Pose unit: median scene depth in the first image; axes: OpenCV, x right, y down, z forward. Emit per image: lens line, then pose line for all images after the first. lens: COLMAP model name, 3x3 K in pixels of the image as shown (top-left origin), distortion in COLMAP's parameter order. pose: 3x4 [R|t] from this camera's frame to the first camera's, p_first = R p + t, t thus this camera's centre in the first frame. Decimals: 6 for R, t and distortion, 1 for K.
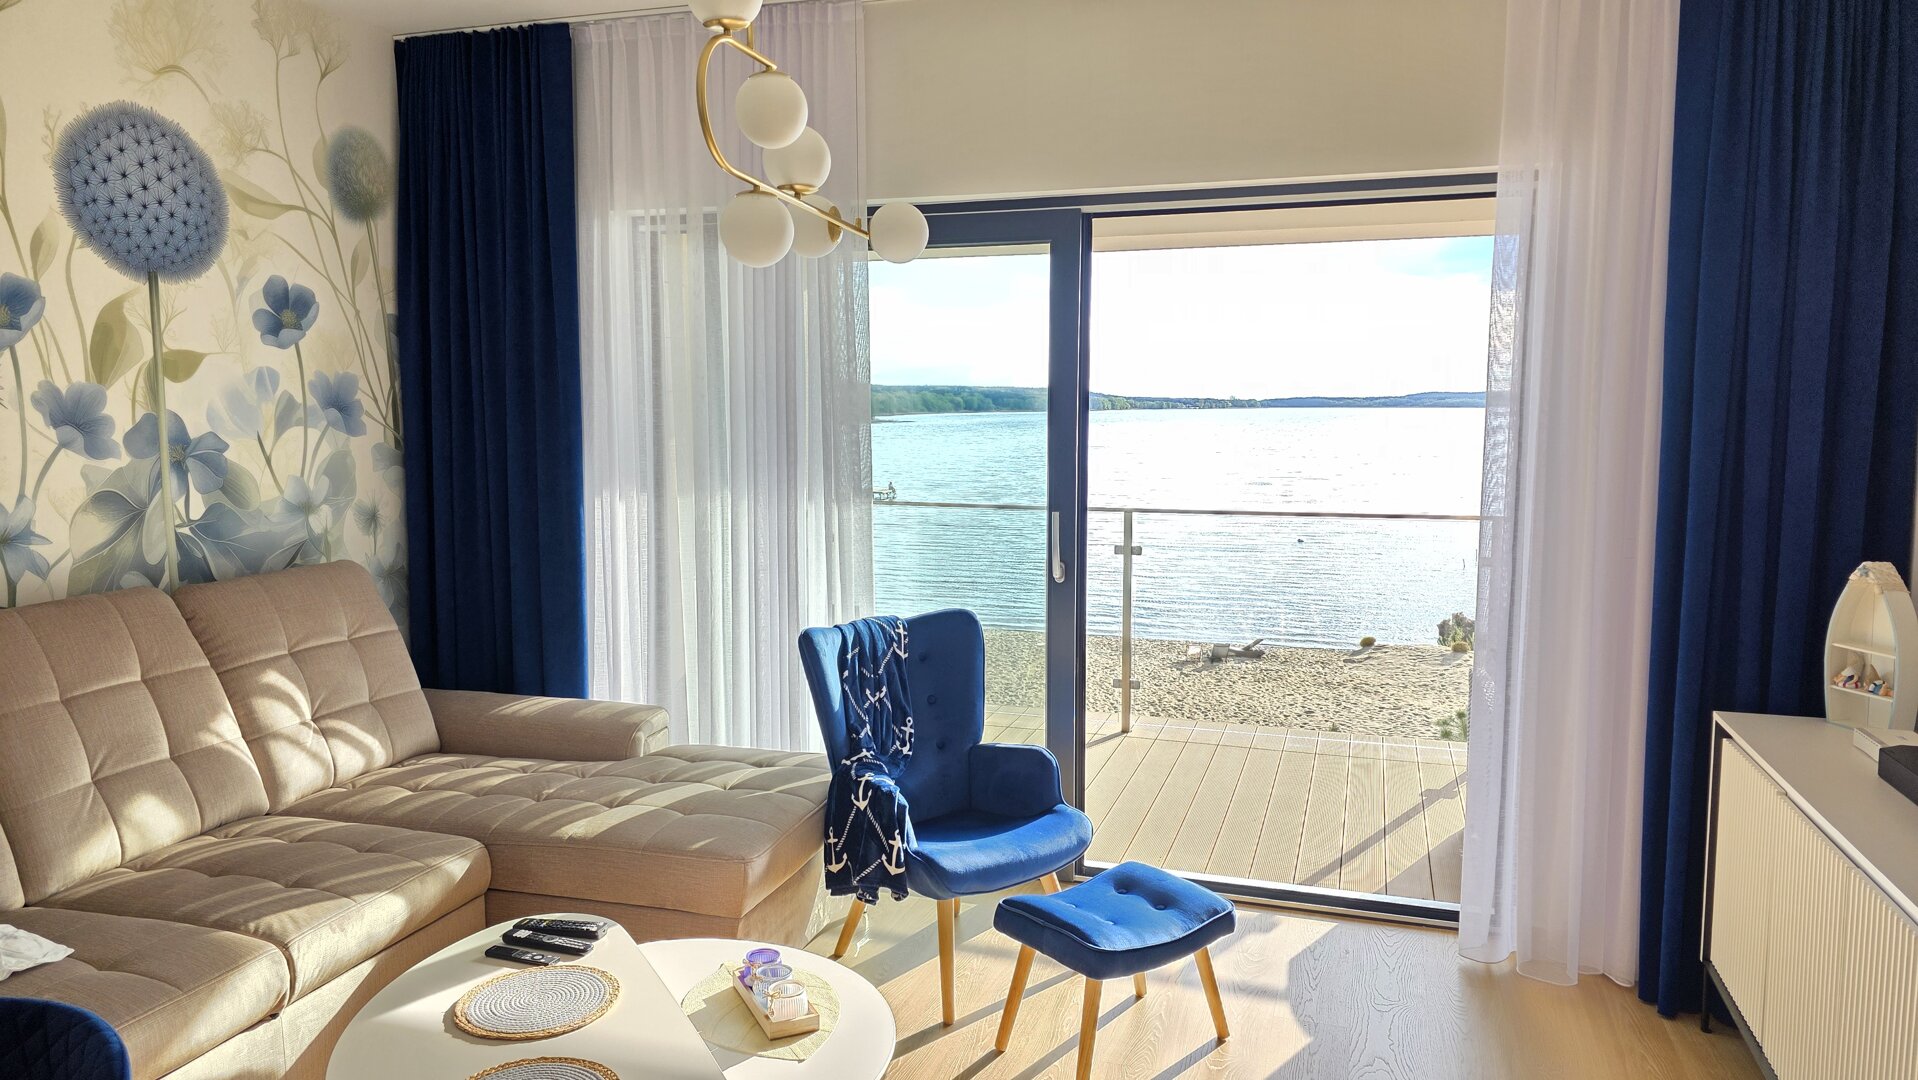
lens RADIAL K [[1303.6, 0, 966.8], [0, 1303.6, 548.1], [0, 0, 1]] dist [0.071703, -0.057718]
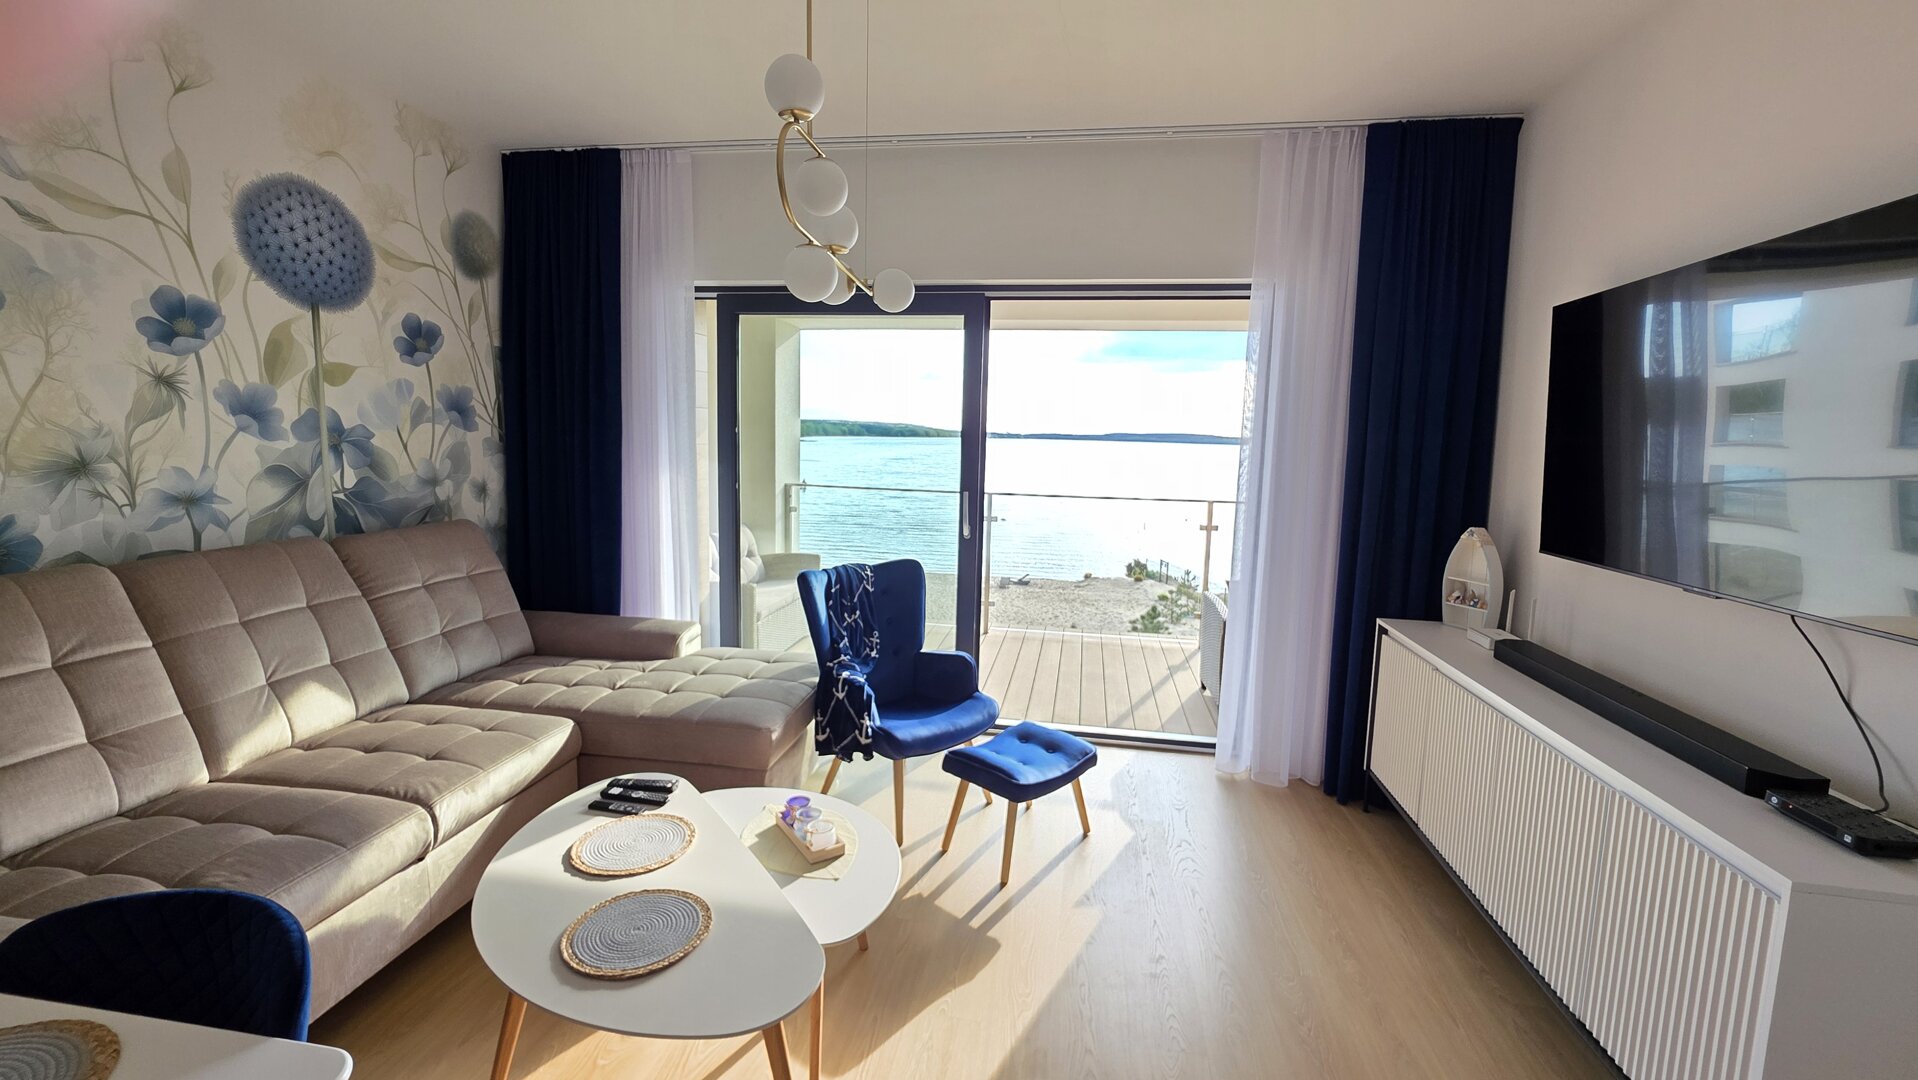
lens RADIAL K [[770.8, 0, 960.2], [0, 770.8, 531.4], [0, 0, 1]] dist [0.002852, 0.000231]
pose [[0.988113, 0.007457, 0.153550, -0.085617], [-0.009643, 0.999862, 0.013500, 0.006550], [-0.153428, -0.014820, 0.988049, 0.123959]]
